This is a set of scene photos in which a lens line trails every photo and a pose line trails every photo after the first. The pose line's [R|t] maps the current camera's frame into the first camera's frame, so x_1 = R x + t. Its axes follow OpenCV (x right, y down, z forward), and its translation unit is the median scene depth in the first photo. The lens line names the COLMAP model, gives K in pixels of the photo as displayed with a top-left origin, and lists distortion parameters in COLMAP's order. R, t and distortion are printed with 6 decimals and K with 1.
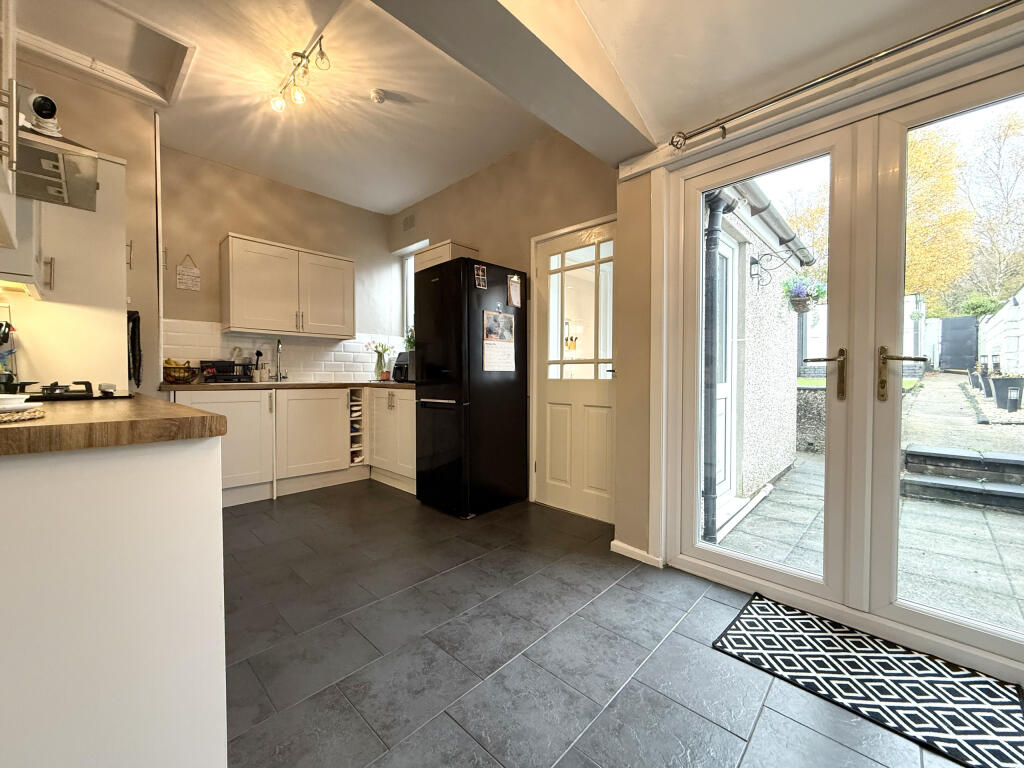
lens RADIAL K [[406.9, 0, 508.7], [0, 406.9, 382.4], [0, 0, 1]] dist [-0.000054, 0.000161]
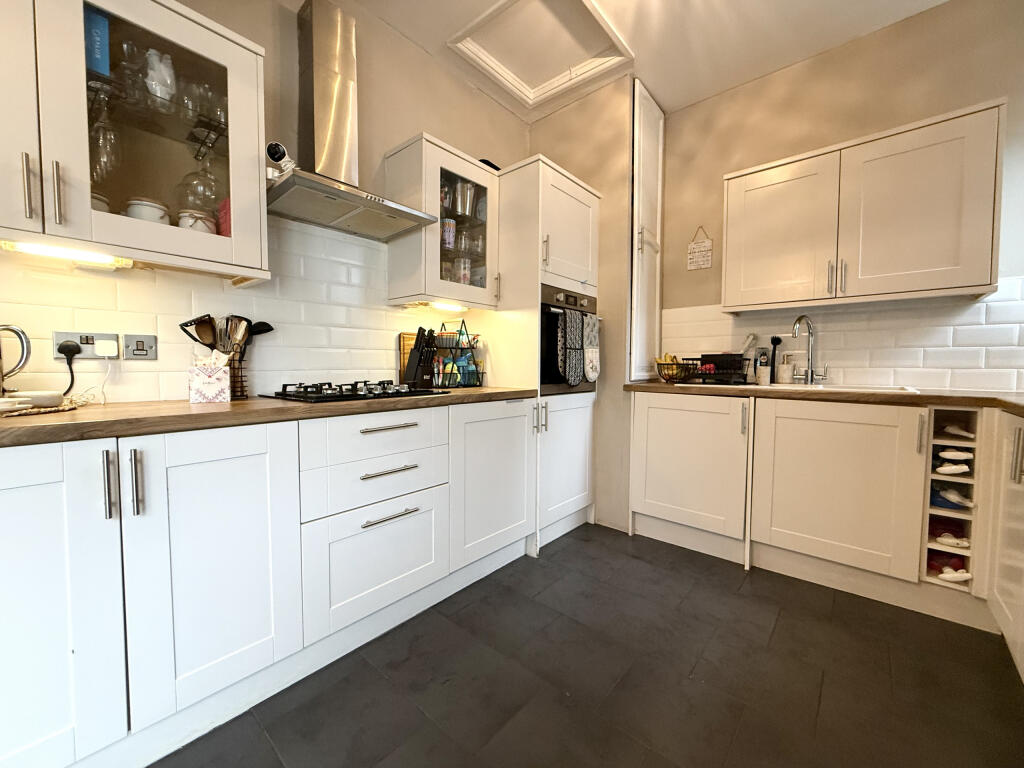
lens RADIAL K [[406.9, 0, 508.7], [0, 406.9, 382.4], [0, 0, 1]] dist [-0.000054, 0.000161]
pose [[0.041139, 0.042723, -0.998240, 0.032129], [-0.019112, 0.998936, 0.041965, -0.024069], [0.998971, 0.017352, 0.041911, 0.566374]]
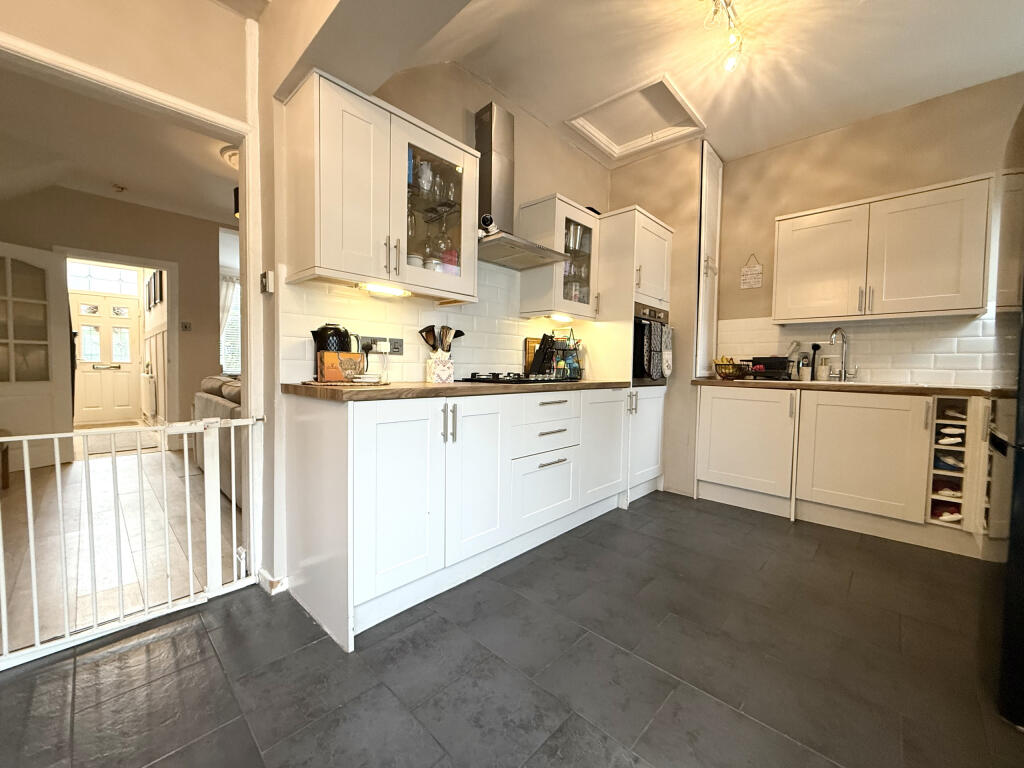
lens RADIAL K [[406.9, 0, 508.7], [0, 406.9, 382.4], [0, 0, 1]] dist [-0.000054, 0.000161]
pose [[-0.001673, 0.036767, -0.999322, 0.239973], [-0.033171, 0.998772, 0.036803, -0.008338], [0.999448, 0.033210, -0.000451, 0.387855]]
